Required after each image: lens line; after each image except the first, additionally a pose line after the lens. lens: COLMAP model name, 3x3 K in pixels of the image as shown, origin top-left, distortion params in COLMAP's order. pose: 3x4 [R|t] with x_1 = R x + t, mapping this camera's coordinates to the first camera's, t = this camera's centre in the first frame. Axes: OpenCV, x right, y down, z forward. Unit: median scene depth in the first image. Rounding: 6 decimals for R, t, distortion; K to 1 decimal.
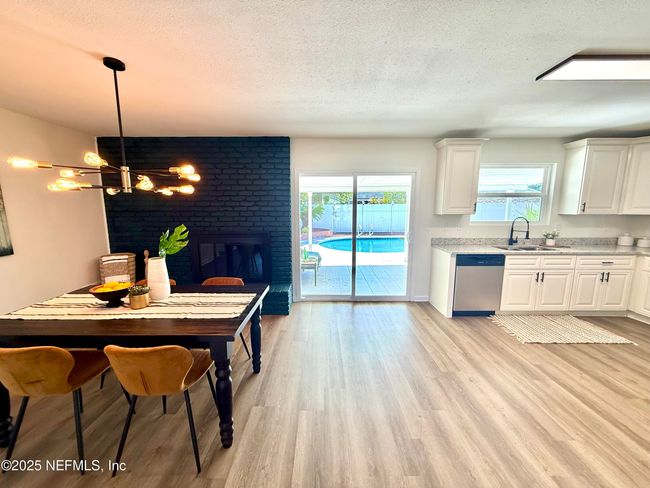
lens RADIAL K [[259.8, 0, 325.4], [0, 259.8, 242.8], [0, 0, 1]] dist [0.003687, 0.000185]
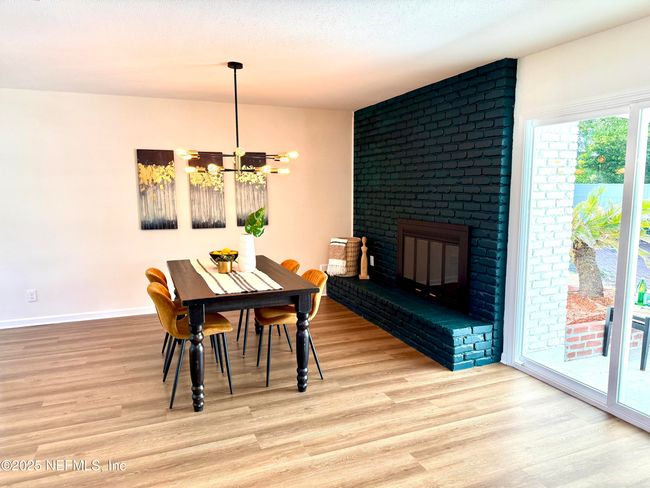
lens RADIAL K [[446.7, 0, 325.7], [0, 446.7, 248.3], [0, 0, 1]] dist [0.003548, -0.001640]
pose [[0.374508, 0.127938, -0.918355, 0.628509], [-0.132269, 0.987677, 0.083656, -0.040907], [0.917741, 0.090140, 0.386816, 0.321966]]
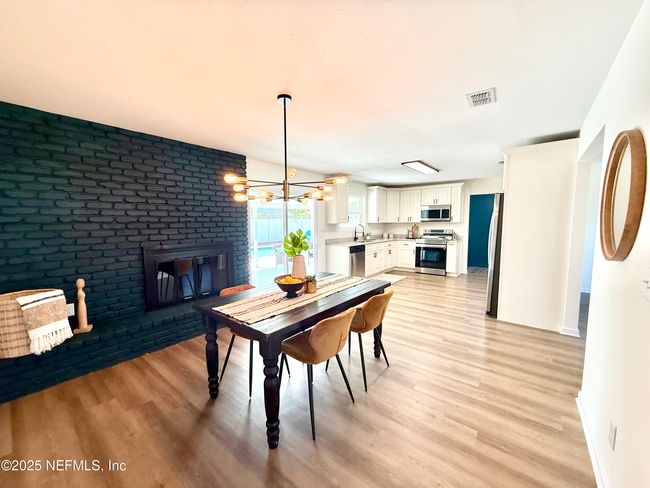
lens RADIAL K [[259.8, 0, 326.2], [0, 259.8, 241.6], [0, 0, 1]] dist [0.003687, 0.000185]
pose [[0.621098, -0.062727, 0.781219, -0.822461], [0.118435, 0.992857, -0.014440, 0.016385], [-0.774733, 0.101492, 0.624090, 0.068554]]
